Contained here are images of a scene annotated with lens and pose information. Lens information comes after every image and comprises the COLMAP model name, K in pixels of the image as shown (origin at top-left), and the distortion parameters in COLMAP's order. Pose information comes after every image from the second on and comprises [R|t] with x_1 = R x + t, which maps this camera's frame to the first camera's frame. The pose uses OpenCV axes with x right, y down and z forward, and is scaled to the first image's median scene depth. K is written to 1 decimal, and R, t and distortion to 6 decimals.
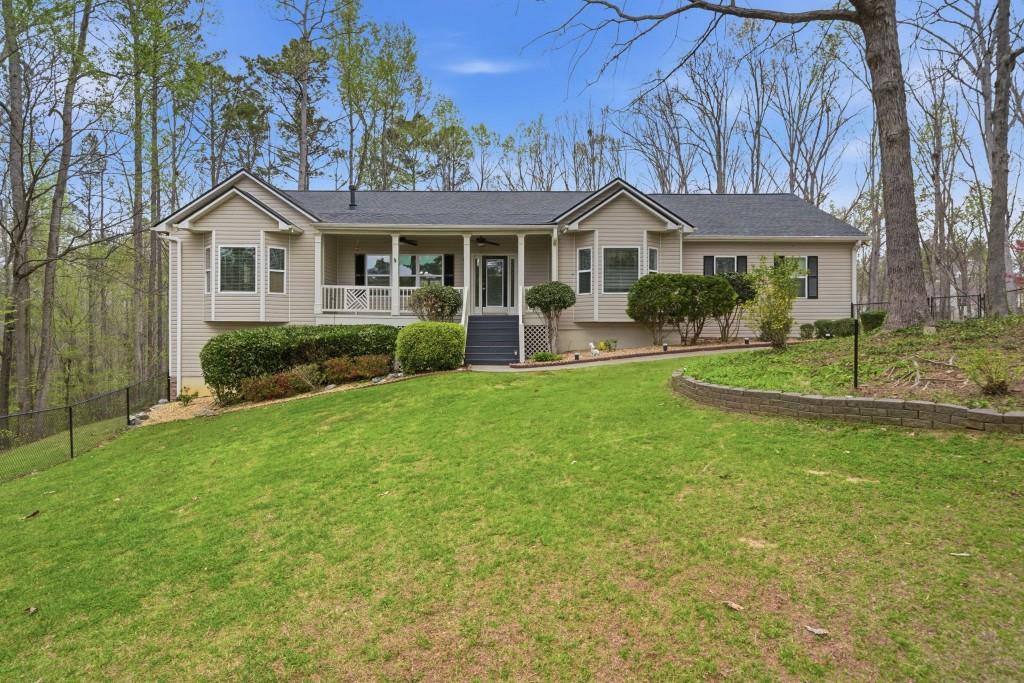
lens RADIAL K [[573.8, 0, 517.5], [0, 573.8, 331.9], [0, 0, 1]] dist [-0.001916, -0.001709]
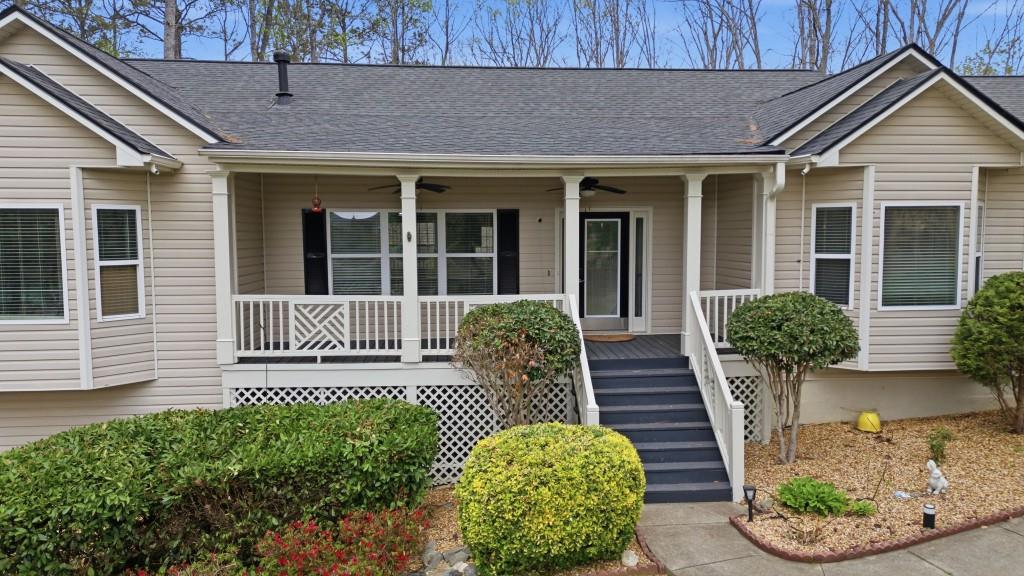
lens RADIAL K [[707.3, 0, 512.0], [0, 707.3, 288.0], [0, 0, 1]] dist [0.091372, -0.088305]
pose [[0.997237, -0.012296, 0.073261, -0.175639], [0.007151, 0.997516, 0.070080, -0.123253], [-0.073941, -0.069362, 0.994848, 0.461864]]
